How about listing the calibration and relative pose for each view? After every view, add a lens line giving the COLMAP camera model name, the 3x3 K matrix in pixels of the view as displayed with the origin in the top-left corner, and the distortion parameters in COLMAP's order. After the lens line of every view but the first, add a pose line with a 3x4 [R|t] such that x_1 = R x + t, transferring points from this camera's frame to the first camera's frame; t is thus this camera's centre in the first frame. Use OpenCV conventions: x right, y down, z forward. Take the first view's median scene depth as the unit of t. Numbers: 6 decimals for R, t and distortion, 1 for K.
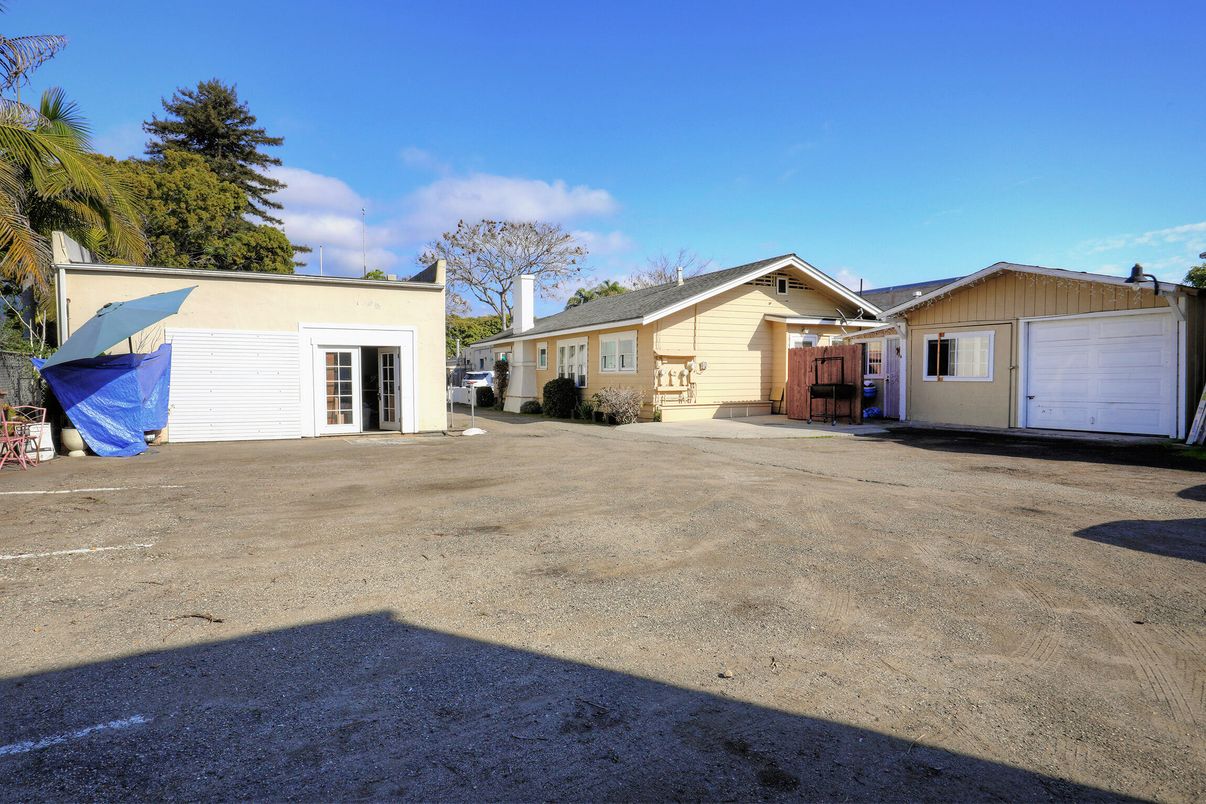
lens RADIAL K [[668.5, 0, 603.0], [0, 668.5, 402.0], [0, 0, 1]] dist [-0.020057, -0.001035]
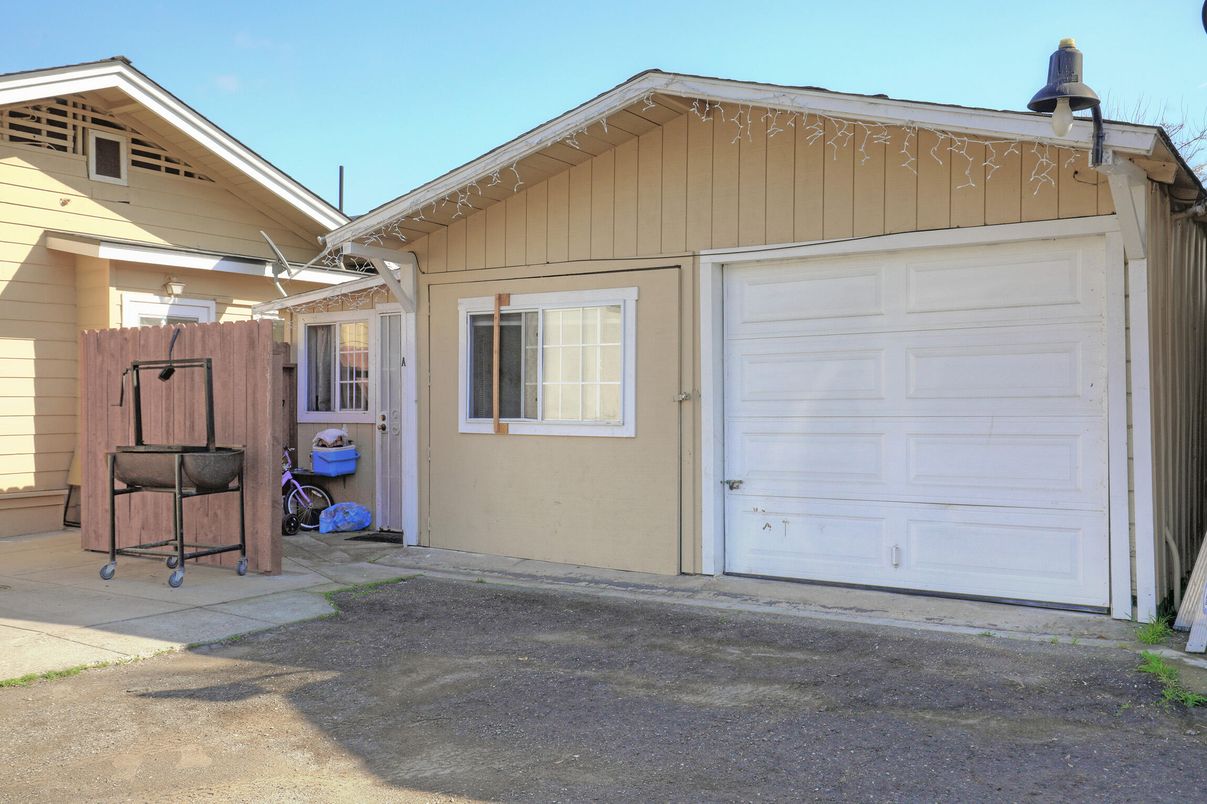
lens RADIAL K [[1069.5, 0, 603.5], [0, 1069.5, 402.0], [0, 0, 1]] dist [0.002572, 0.002706]
pose [[0.880479, 0.002885, 0.474077, 0.274740], [0.014898, 0.999319, -0.033750, -0.026966], [-0.473852, 0.036779, 0.879836, 0.459937]]
